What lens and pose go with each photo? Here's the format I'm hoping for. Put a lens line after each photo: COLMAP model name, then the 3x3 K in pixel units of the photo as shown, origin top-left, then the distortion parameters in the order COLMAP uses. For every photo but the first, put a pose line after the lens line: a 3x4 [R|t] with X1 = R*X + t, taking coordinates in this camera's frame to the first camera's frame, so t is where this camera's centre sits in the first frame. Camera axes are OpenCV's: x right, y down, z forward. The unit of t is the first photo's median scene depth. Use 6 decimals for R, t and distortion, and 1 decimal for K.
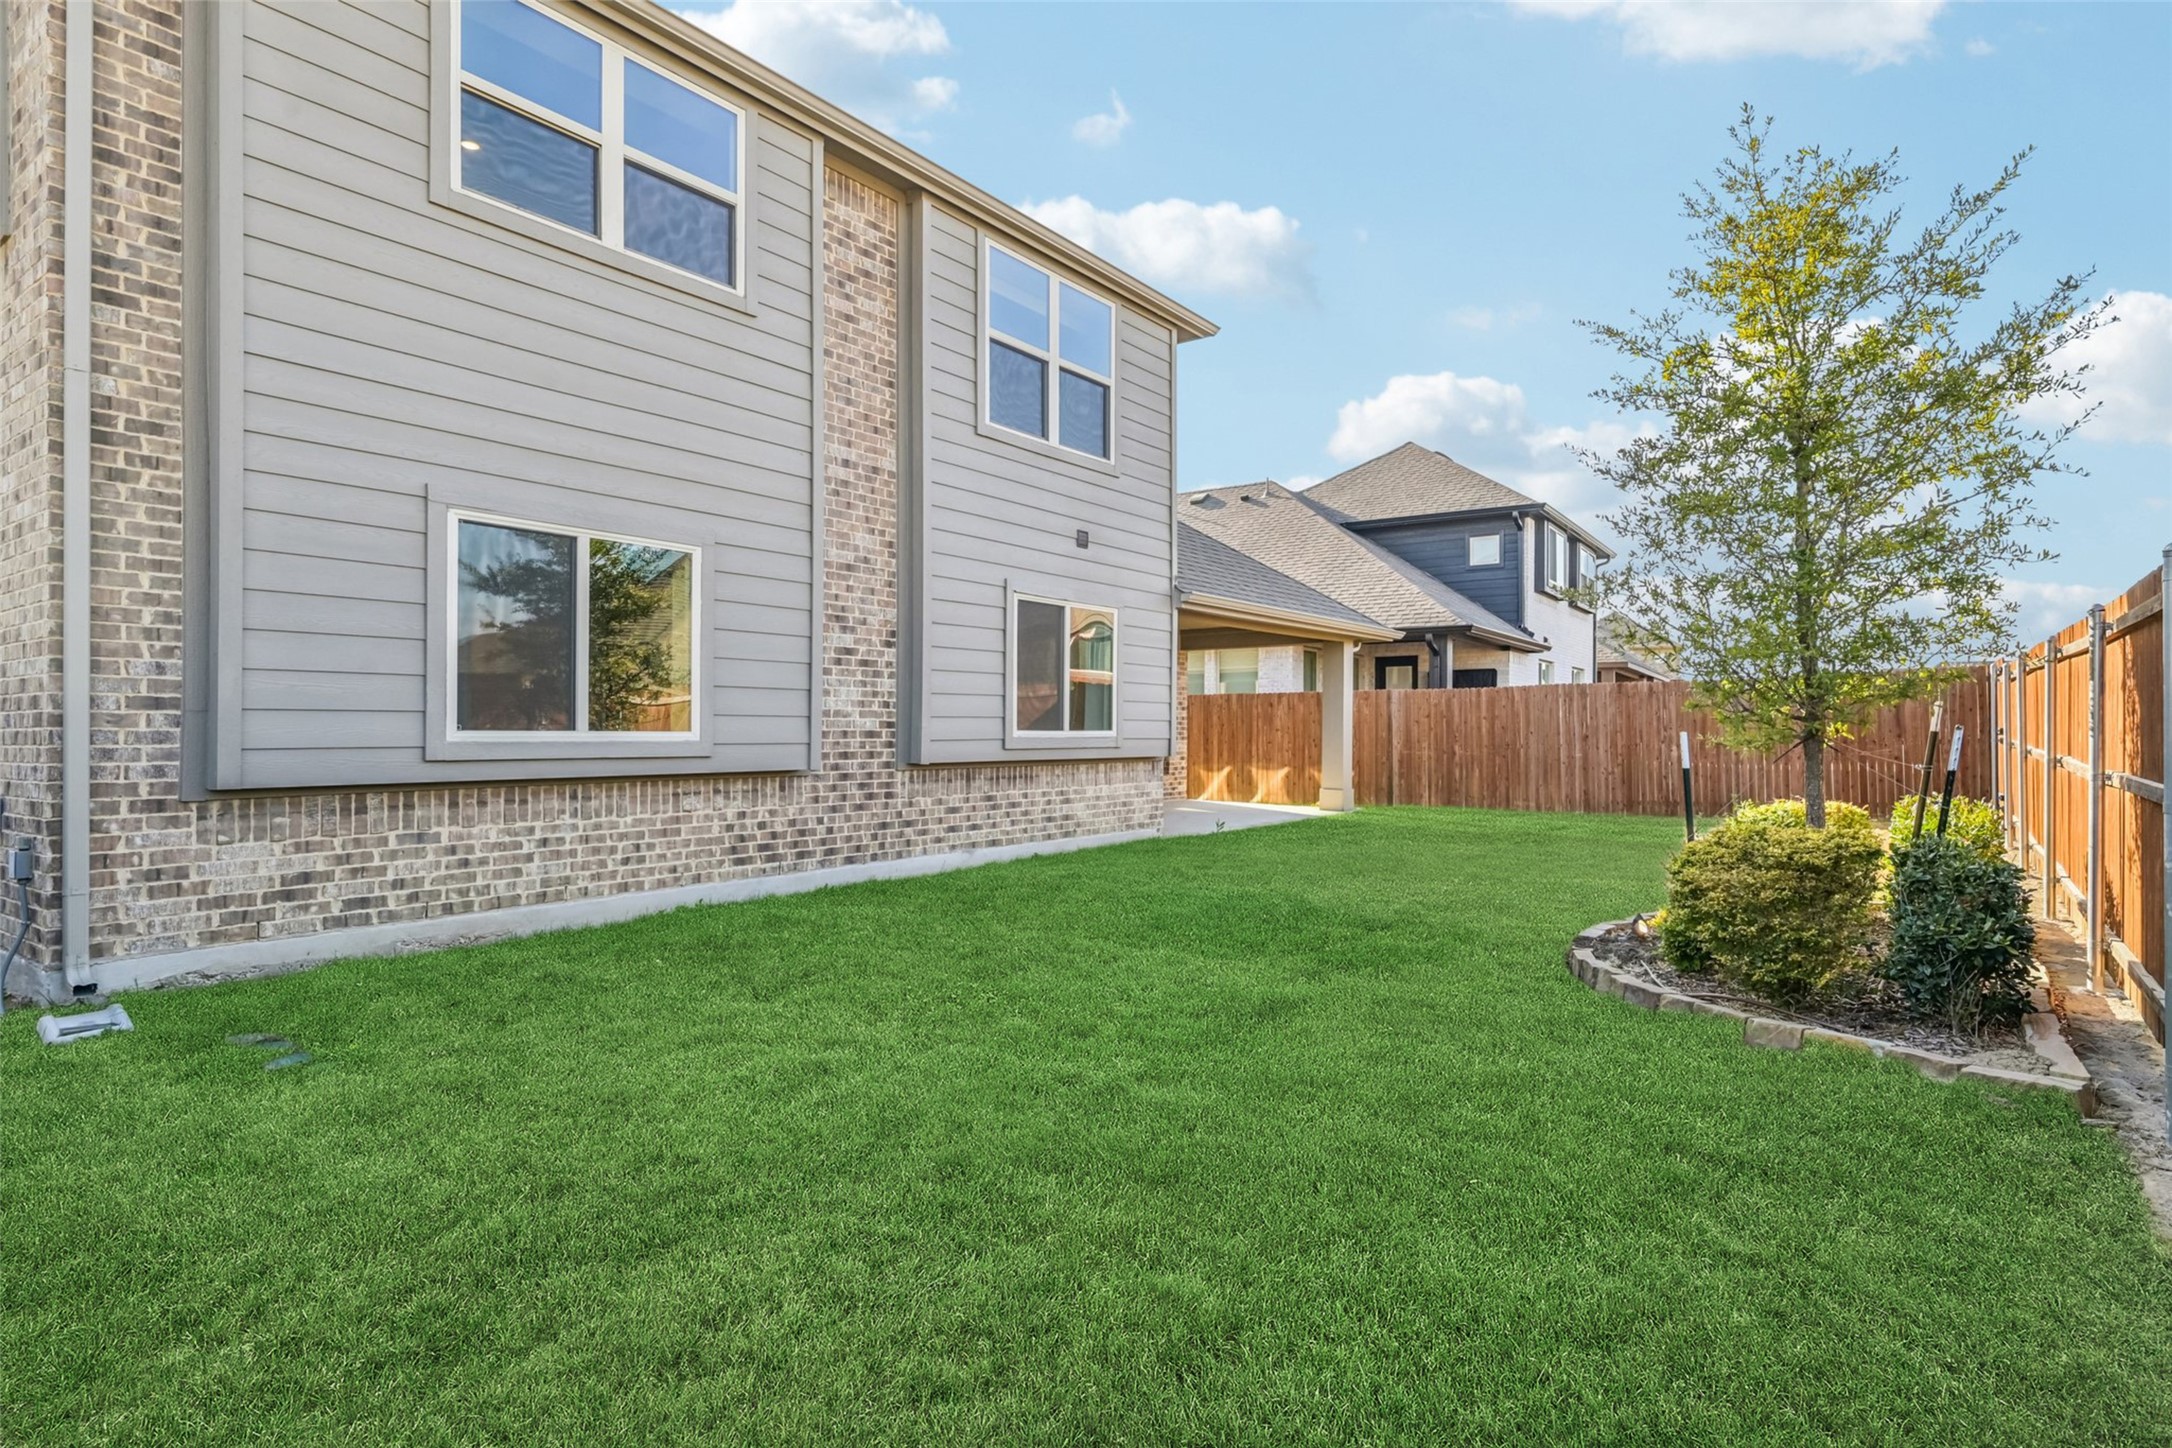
lens RADIAL K [[1195.3, 0, 1087.6], [0, 1195.3, 711.8], [0, 0, 1]] dist [-0.000495, 0.000032]
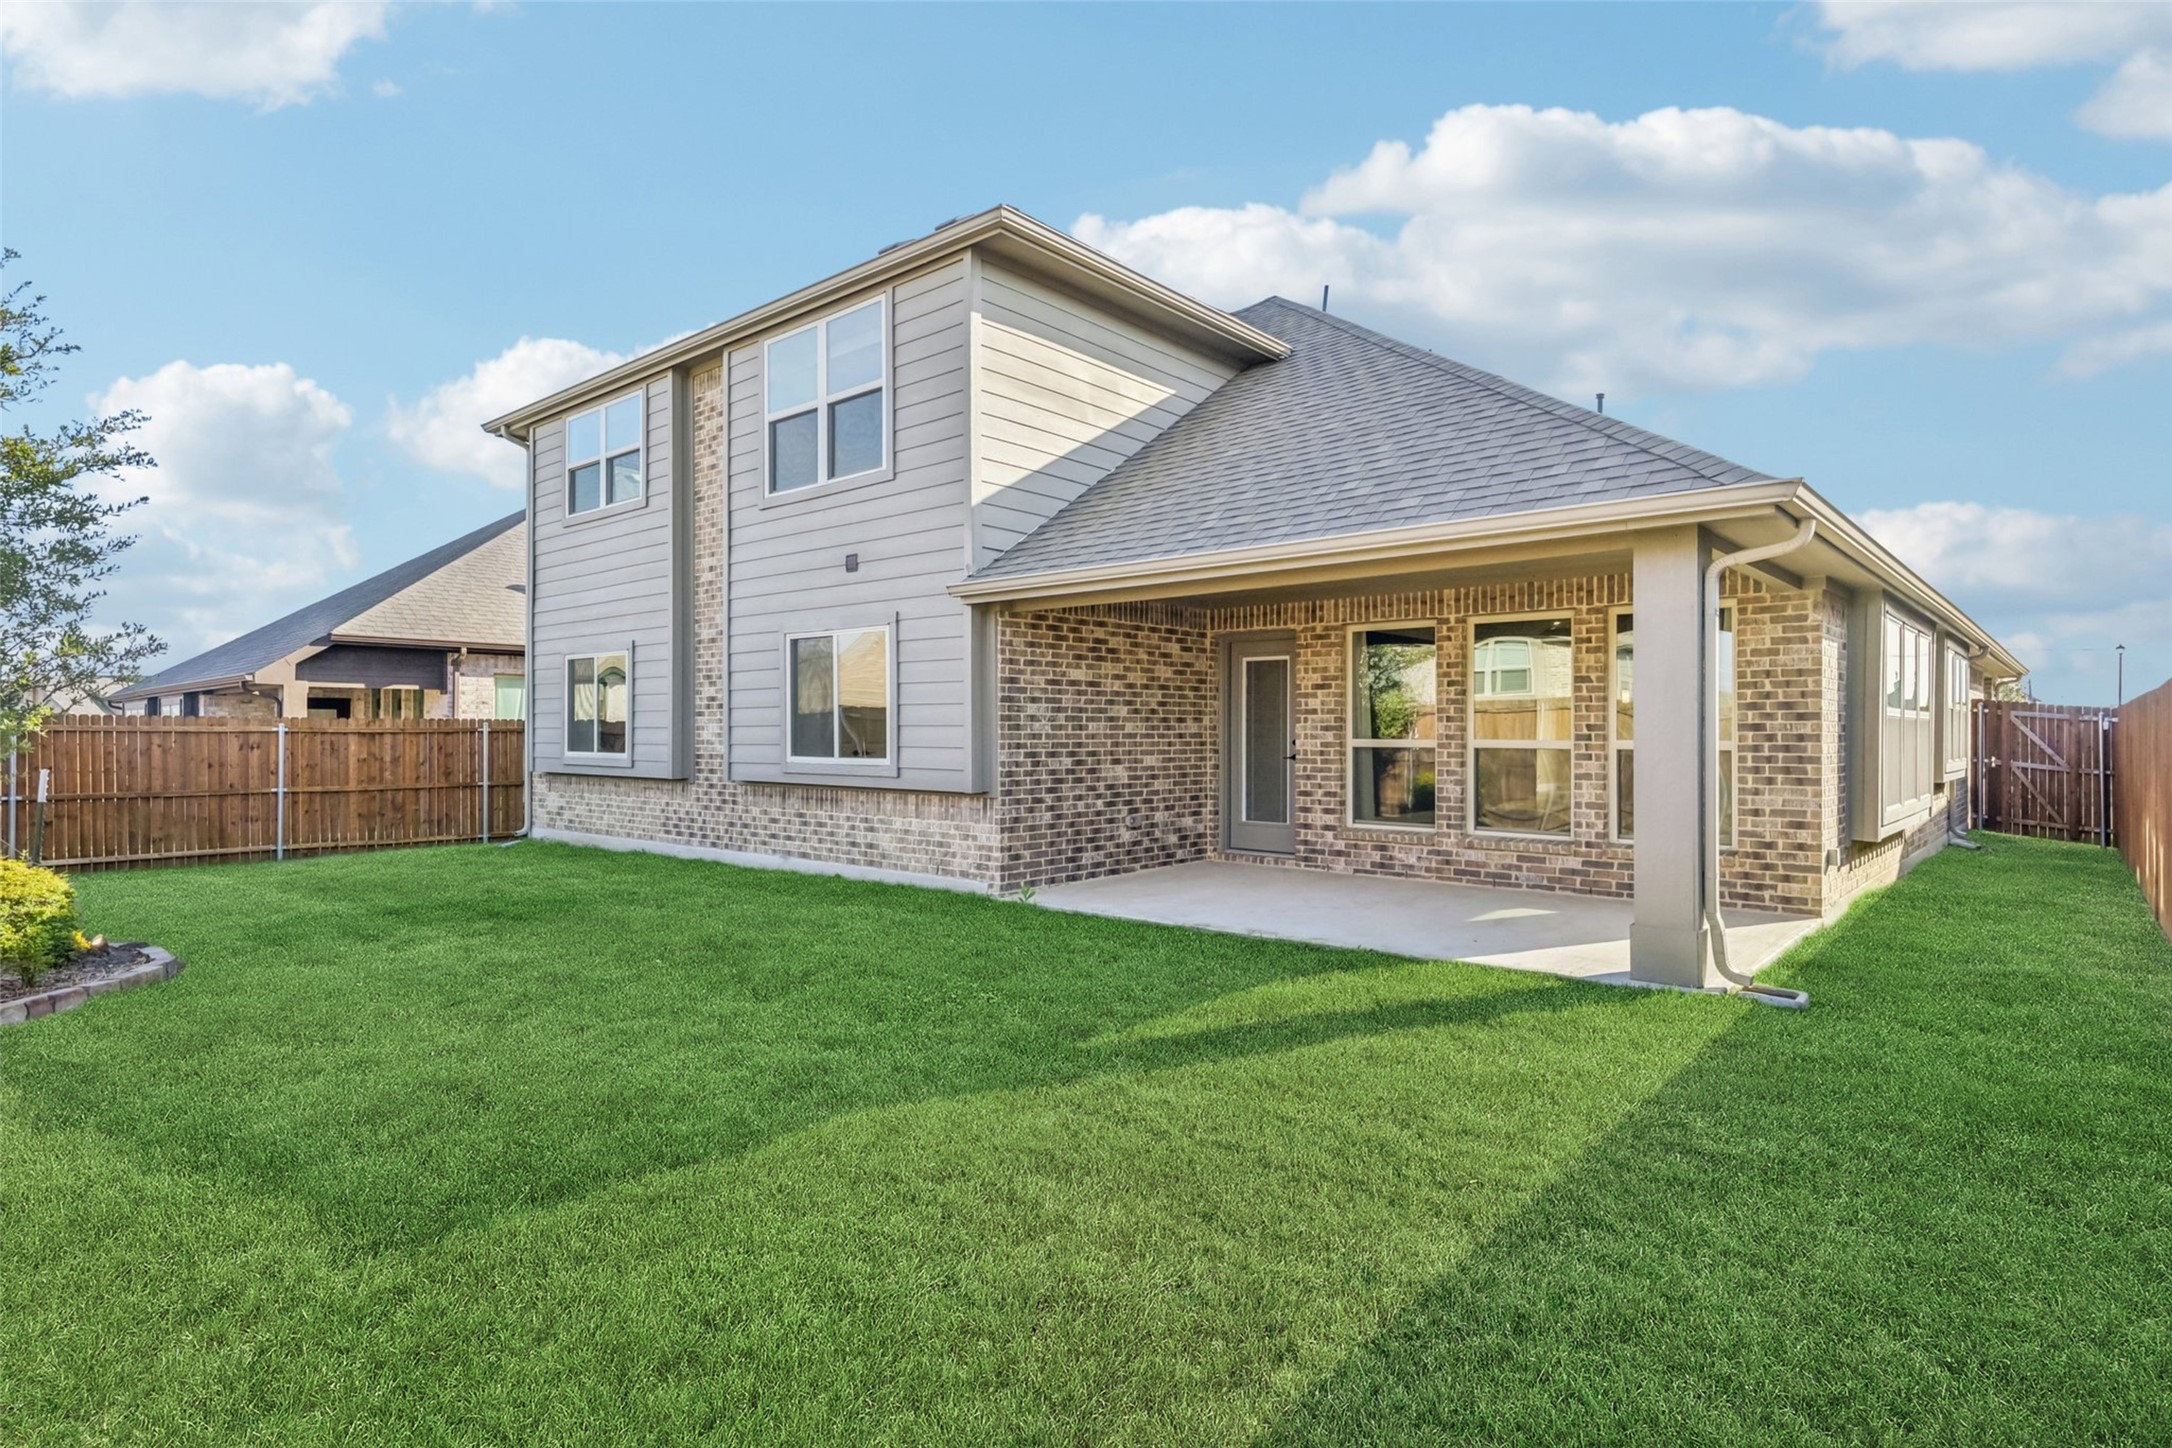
lens RADIAL K [[1161.5, 0, 1121.8], [0, 1161.5, 763.1], [0, 0, 1]] dist [0.002639, 0.000073]
pose [[-0.087422, 0.002259, -0.996169, 0.980520], [-0.004146, 0.999988, 0.002631, 0.017753], [0.996163, 0.004360, -0.087412, 1.376279]]
